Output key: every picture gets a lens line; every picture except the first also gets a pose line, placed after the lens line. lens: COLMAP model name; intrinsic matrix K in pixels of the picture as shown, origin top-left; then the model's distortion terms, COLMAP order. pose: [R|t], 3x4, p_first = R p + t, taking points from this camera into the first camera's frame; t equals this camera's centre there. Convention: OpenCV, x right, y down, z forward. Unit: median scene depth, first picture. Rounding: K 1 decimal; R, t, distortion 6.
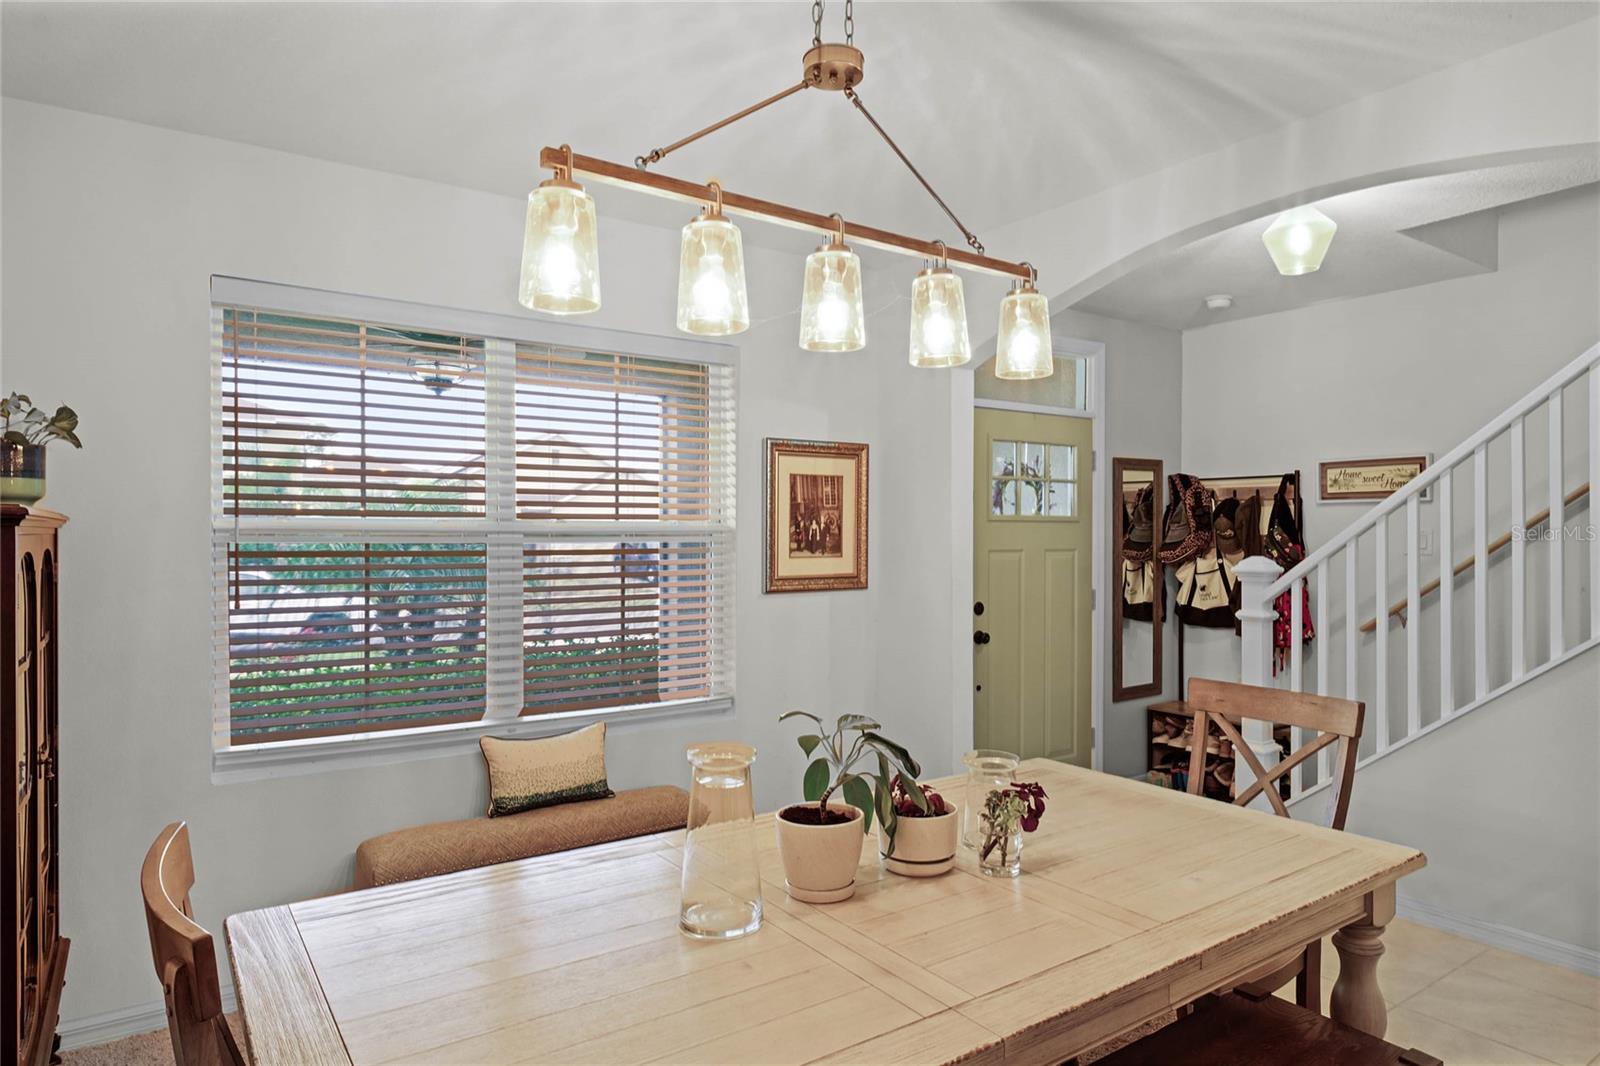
lens RADIAL K [[947.9, 0, 799.3], [0, 947.9, 539.0], [0, 0, 1]] dist [-0.005500, 0.000836]
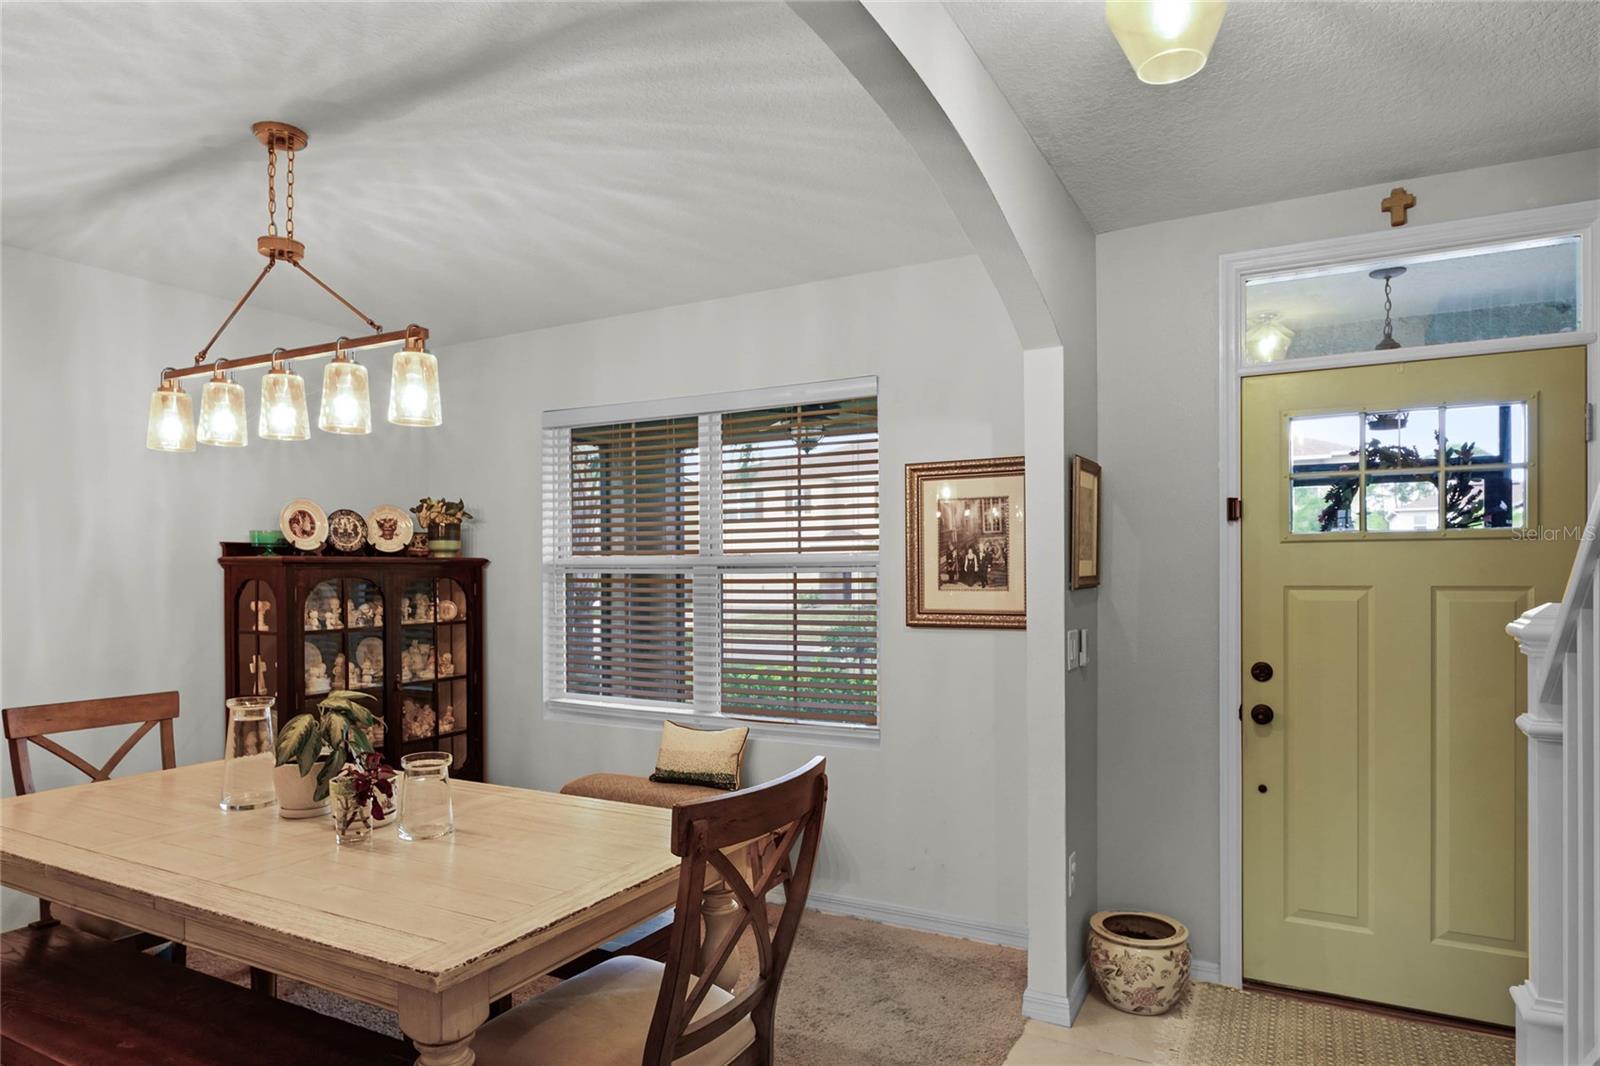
lens RADIAL K [[947.9, 0, 810.7], [0, 947.9, 557.8], [0, 0, 1]] dist [-0.005500, 0.000836]
pose [[0.452276, -0.013937, -0.891769, 0.773459], [-0.001581, 0.999864, -0.016428, 0.003811], [0.891877, 0.008840, 0.452192, 0.480439]]
